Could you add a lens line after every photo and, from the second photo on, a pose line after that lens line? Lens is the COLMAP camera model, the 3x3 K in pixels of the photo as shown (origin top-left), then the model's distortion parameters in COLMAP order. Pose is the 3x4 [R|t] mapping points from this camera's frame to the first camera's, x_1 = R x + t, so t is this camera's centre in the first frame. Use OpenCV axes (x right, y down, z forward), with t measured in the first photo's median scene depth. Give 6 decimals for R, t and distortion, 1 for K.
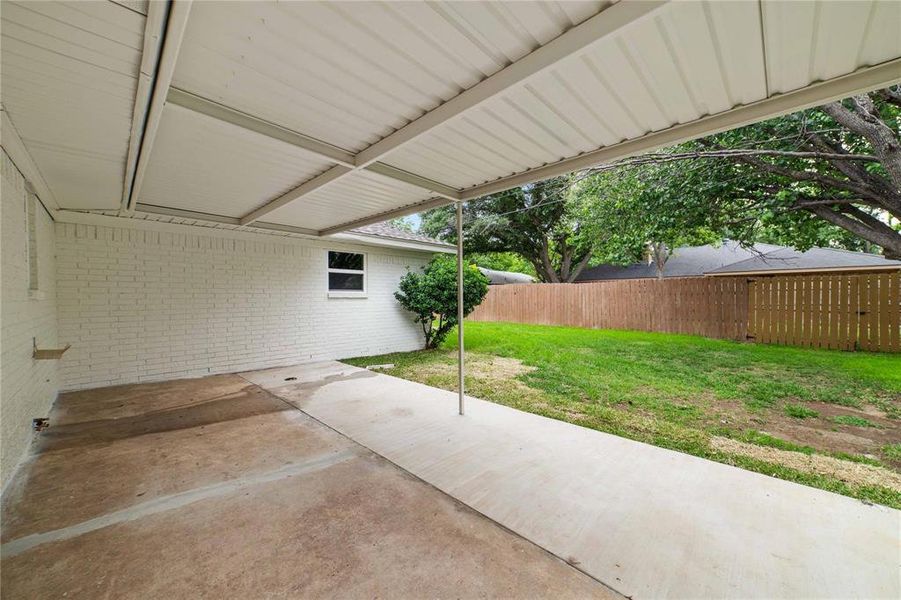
lens RADIAL K [[340.9, 0, 455.4], [0, 340.9, 302.5], [0, 0, 1]] dist [-0.001794, 0.000481]
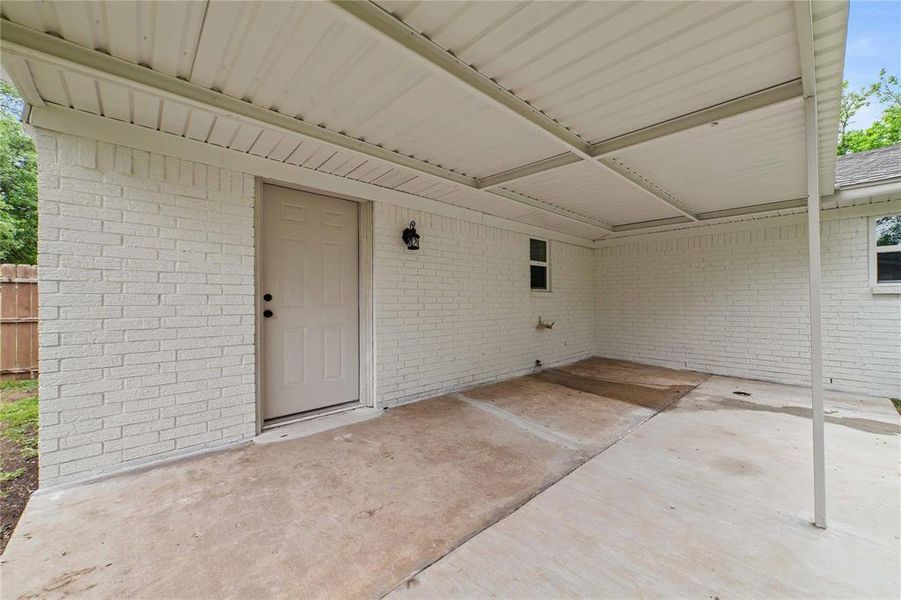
lens RADIAL K [[340.9, 0, 451.4], [0, 340.9, 297.3], [0, 0, 1]] dist [-0.001794, 0.000481]
pose [[-0.058942, -0.005006, -0.998249, 0.707663], [-0.011904, 0.999920, -0.004312, 0.008927], [0.998190, 0.011629, -0.058997, 0.657141]]
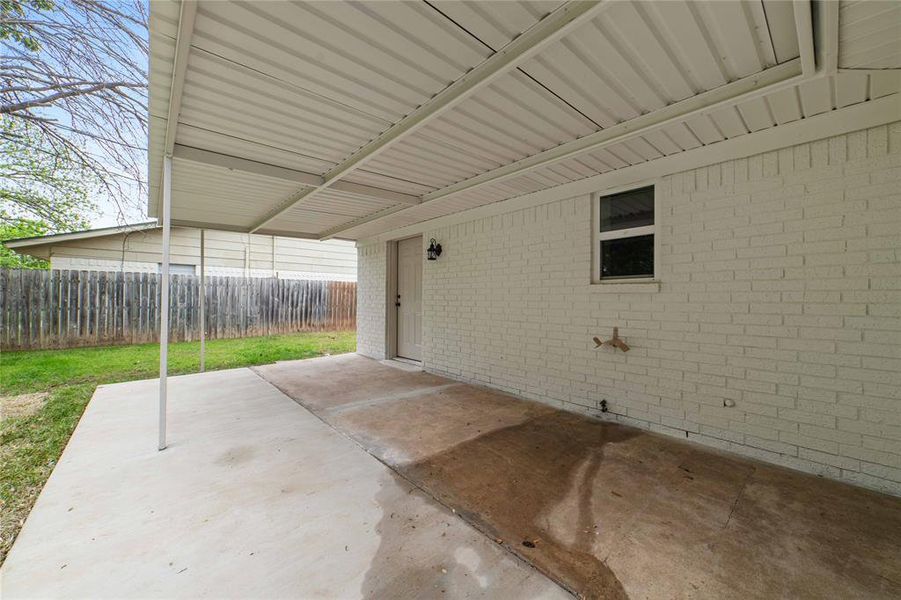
lens RADIAL K [[340.9, 0, 453.2], [0, 340.9, 293.9], [0, 0, 1]] dist [-0.001794, 0.000481]
pose [[-0.997940, -0.002602, 0.064100, -0.840444], [-0.002775, 0.999993, -0.002621, 0.000502], [-0.064093, -0.002793, -0.997940, 2.209528]]
